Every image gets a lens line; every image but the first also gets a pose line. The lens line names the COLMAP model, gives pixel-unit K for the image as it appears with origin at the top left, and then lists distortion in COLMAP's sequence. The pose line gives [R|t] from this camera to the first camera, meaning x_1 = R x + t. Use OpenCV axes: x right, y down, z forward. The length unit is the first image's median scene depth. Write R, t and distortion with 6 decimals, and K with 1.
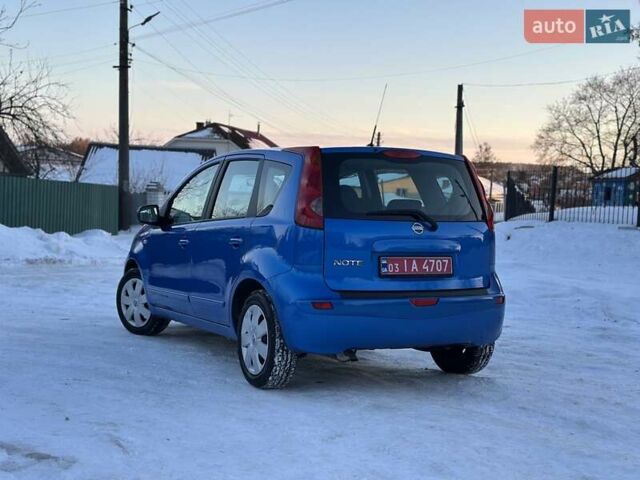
lens RADIAL K [[871.4, 0, 320.0], [0, 871.4, 240.0], [0, 0, 1]] dist [0.216388, -0.501990]
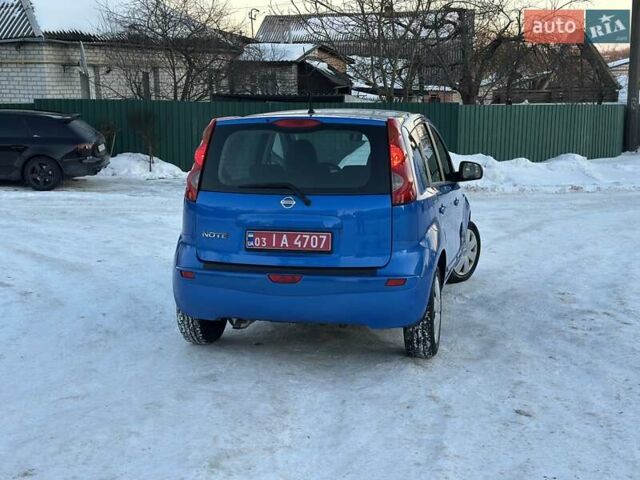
lens RADIAL K [[871.4, 0, 320.0], [0, 871.4, 240.0], [0, 0, 1]] dist [0.216388, -0.501990]
pose [[0.749482, 0.065562, -0.658770, 0.772846], [0.002550, 0.994791, 0.101905, -0.069839], [0.662020, -0.078056, 0.745411, 0.297065]]
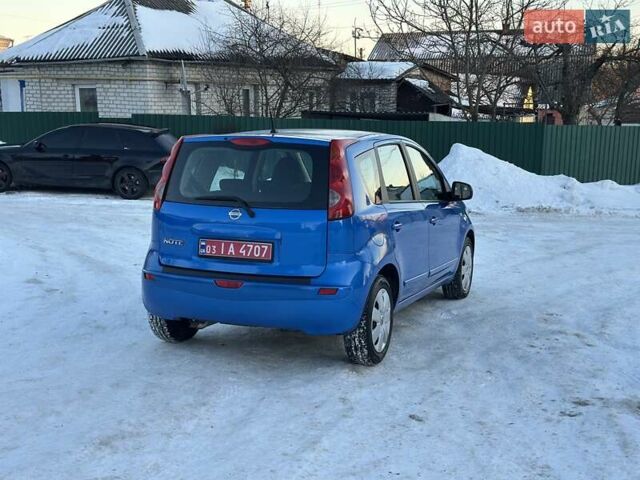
lens RADIAL K [[871.4, 0, 320.0], [0, 871.4, 240.0], [0, 0, 1]] dist [0.216388, -0.501990]
pose [[0.643941, 0.079560, -0.760927, 0.976155], [-0.021807, 0.996083, 0.085693, -0.074304], [0.764764, -0.038588, 0.643154, 0.395710]]
